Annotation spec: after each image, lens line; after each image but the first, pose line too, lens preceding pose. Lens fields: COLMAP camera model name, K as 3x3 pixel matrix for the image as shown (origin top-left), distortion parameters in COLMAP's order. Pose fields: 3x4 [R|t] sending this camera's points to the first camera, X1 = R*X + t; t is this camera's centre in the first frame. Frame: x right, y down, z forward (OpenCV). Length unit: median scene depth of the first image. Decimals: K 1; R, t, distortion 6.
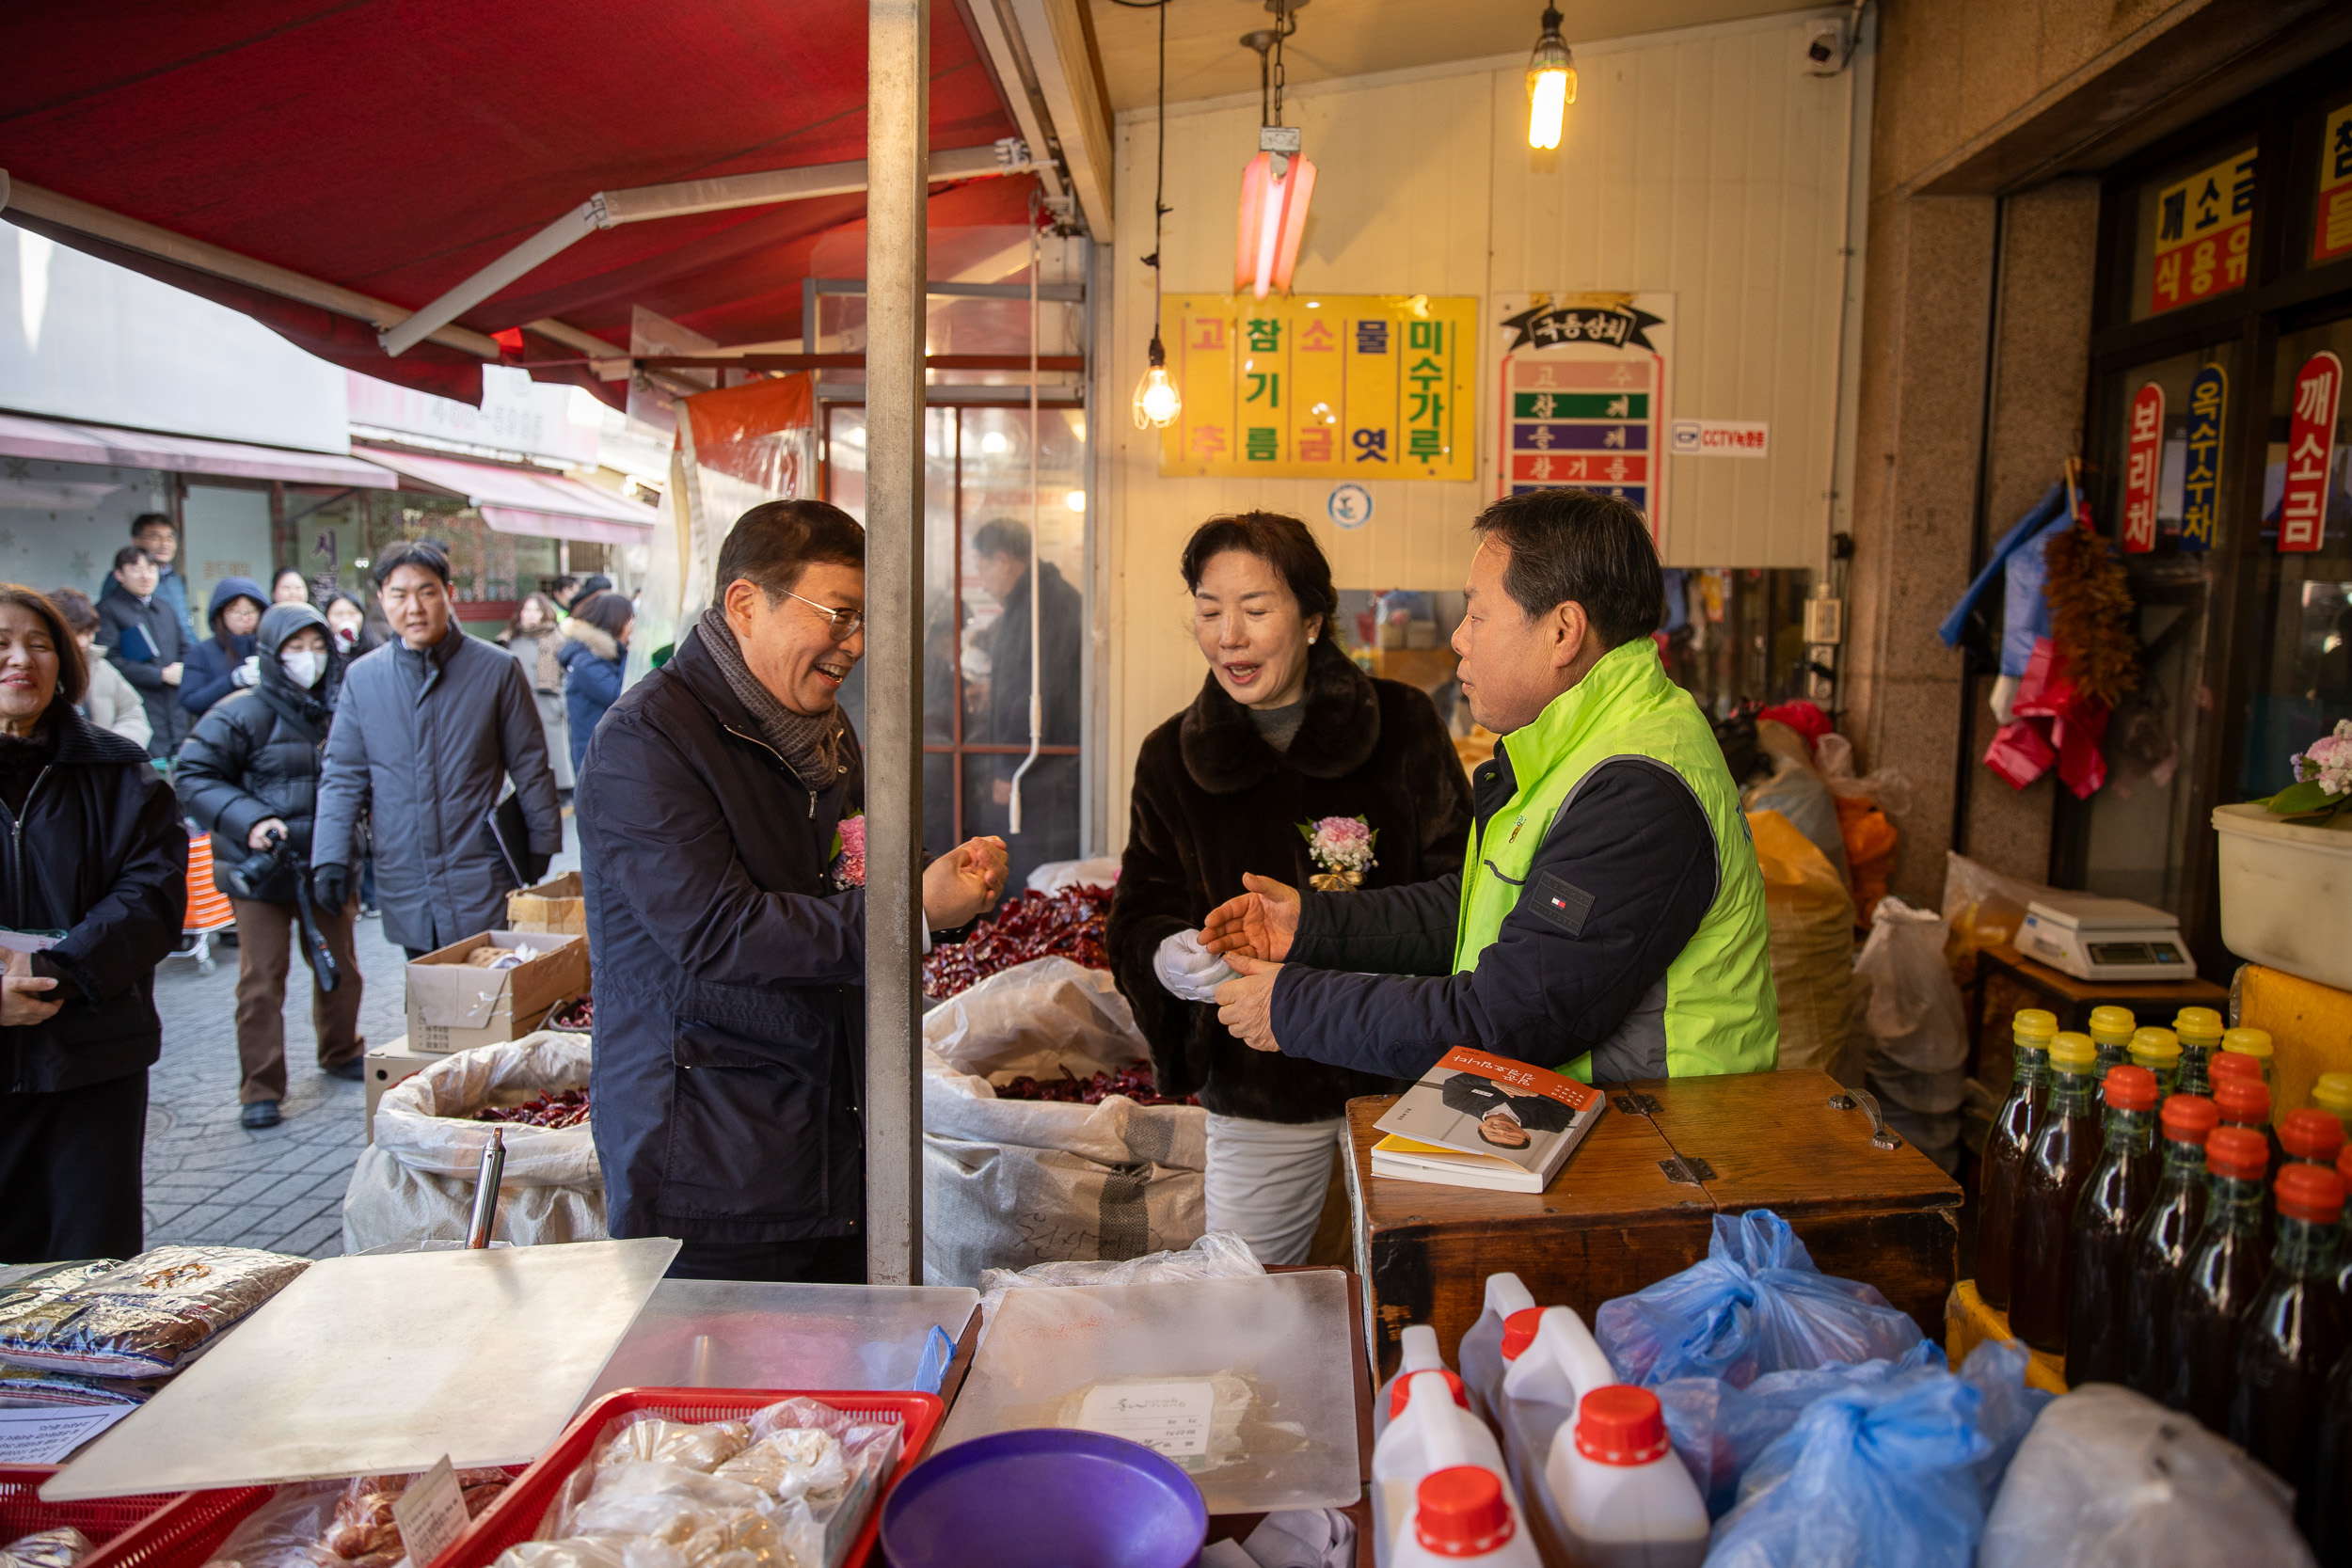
lens RADIAL K [[1581.2, 0, 1180.1], [0, 1581.2, 788.3], [0, 0, 1]] dist [-0.111155, 0.084322]
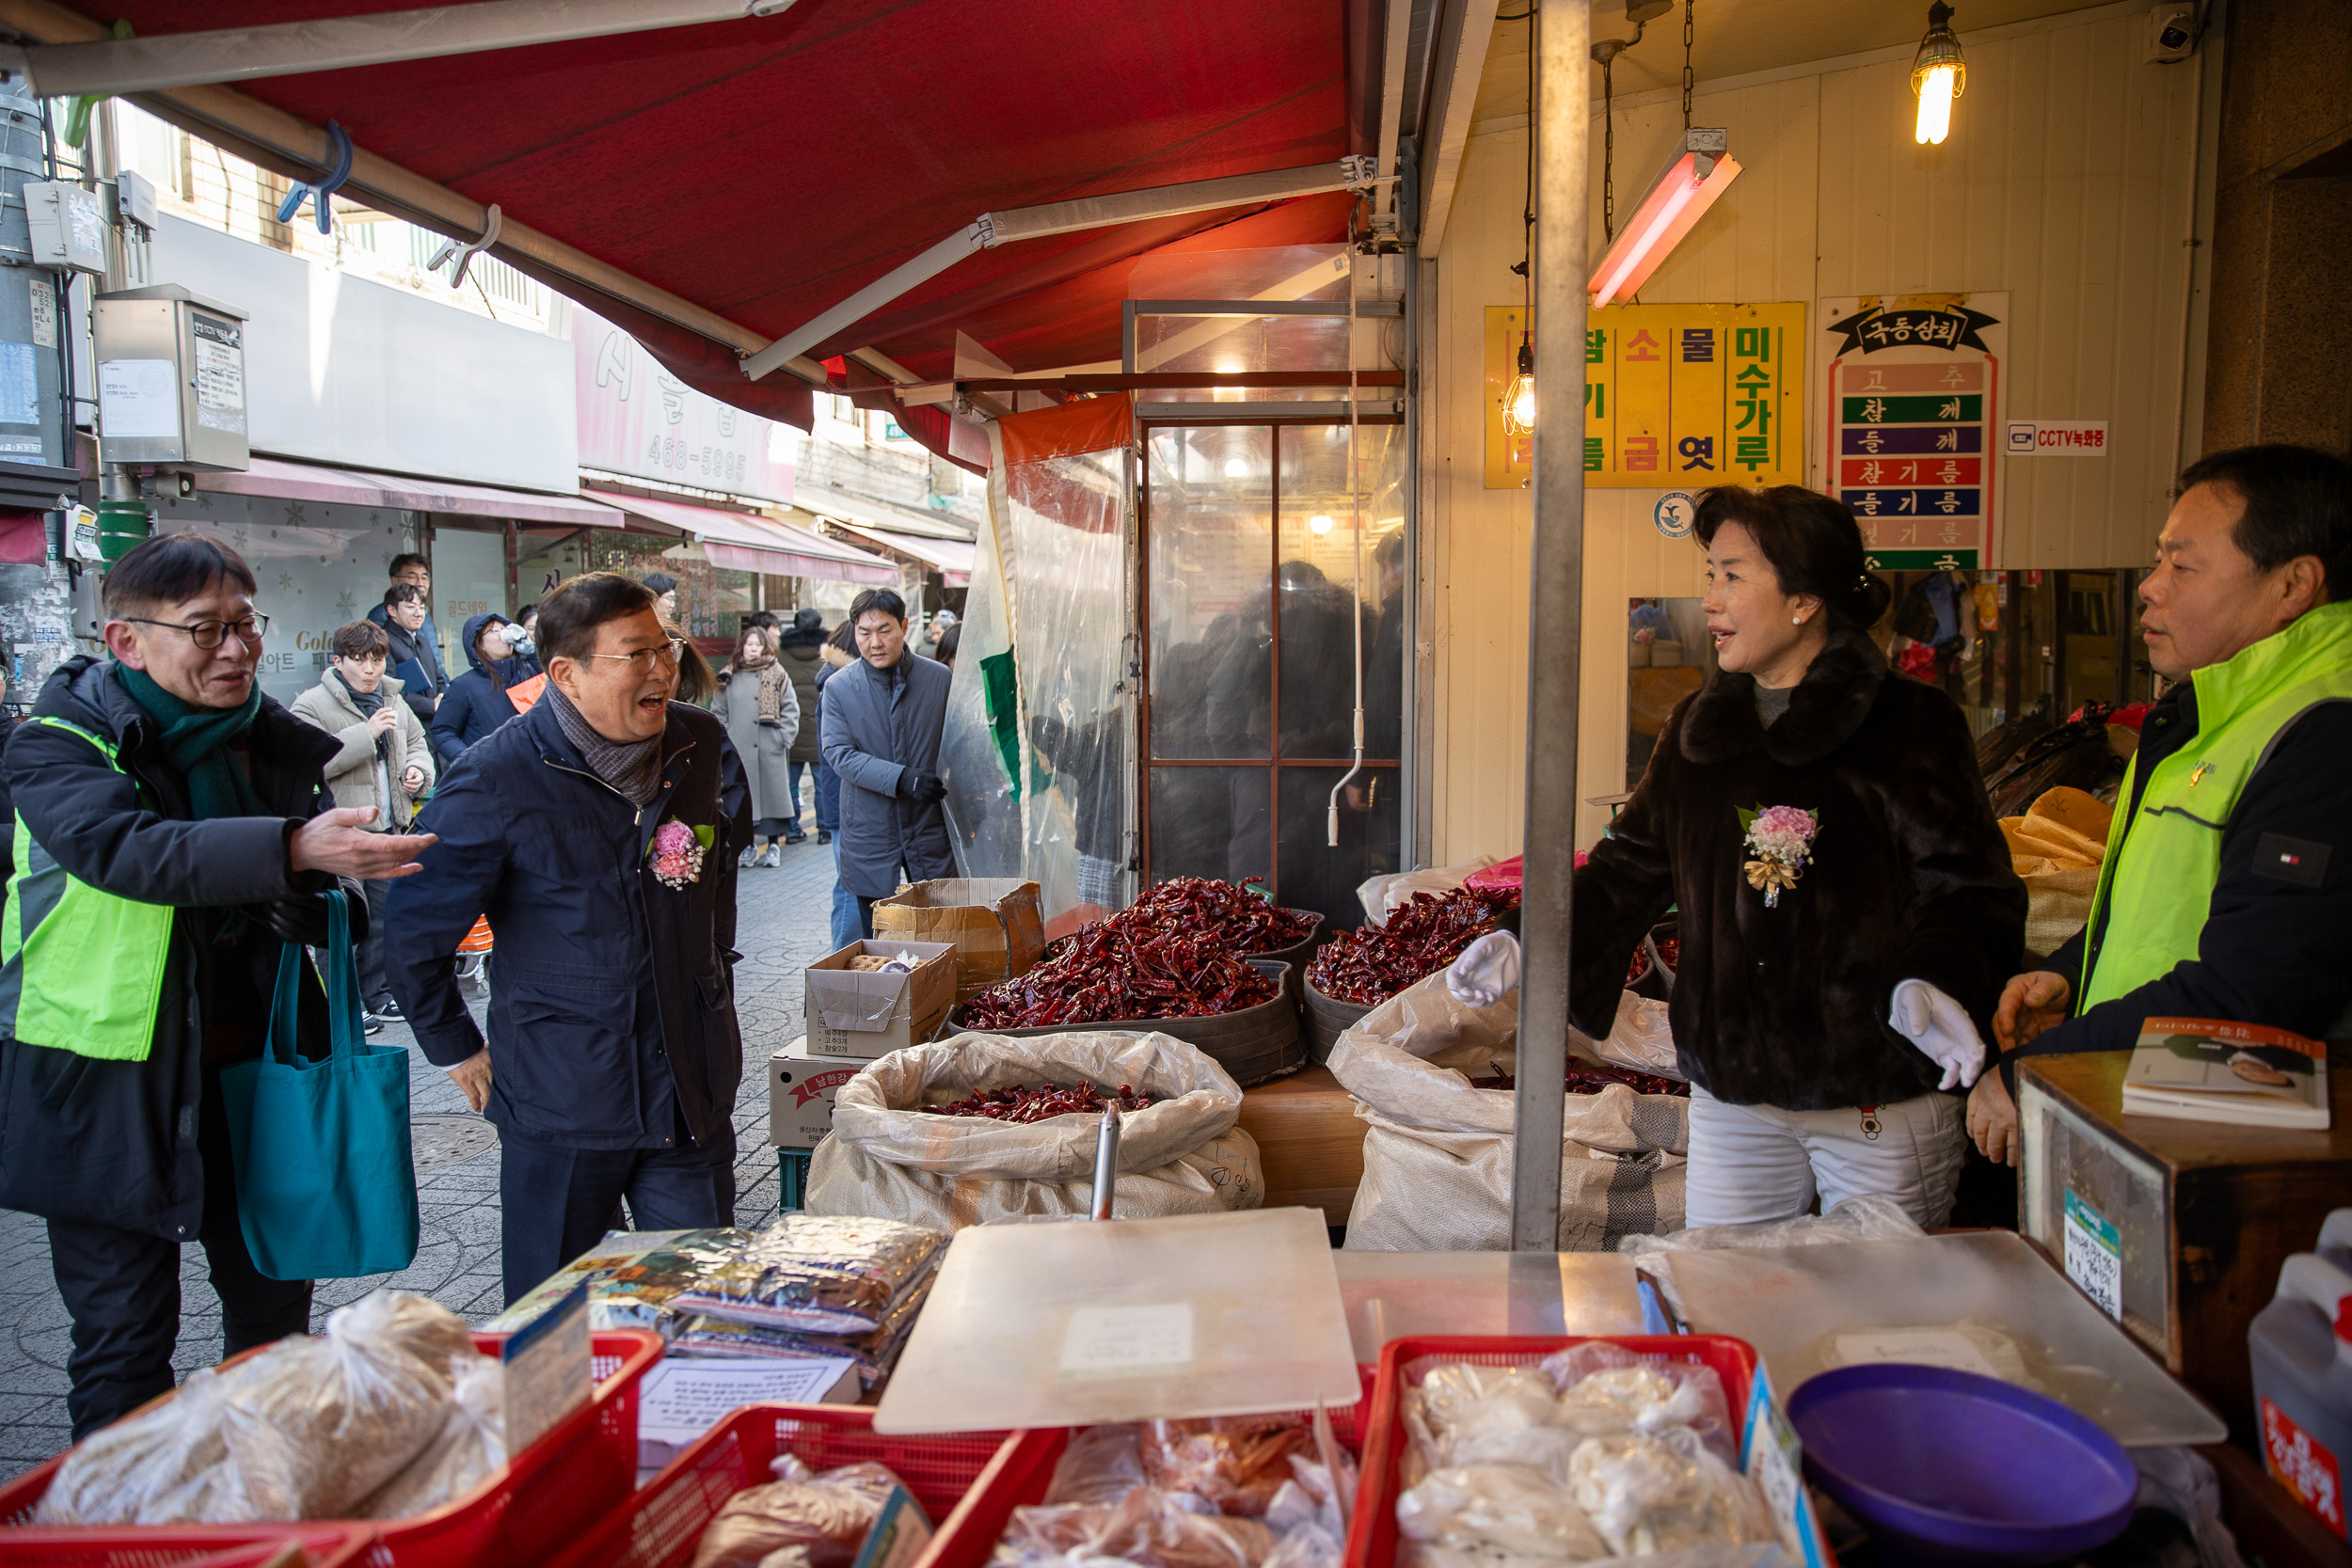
lens RADIAL K [[1589.6, 0, 1176.0], [0, 1589.6, 784.0], [0, 0, 1]] dist [-0.108362, 0.085831]
pose [[0.996701, -0.008718, -0.080685, -0.141103], [0.006521, 0.999602, -0.027447, 0.018219], [0.080893, 0.026830, 0.996362, -0.014382]]
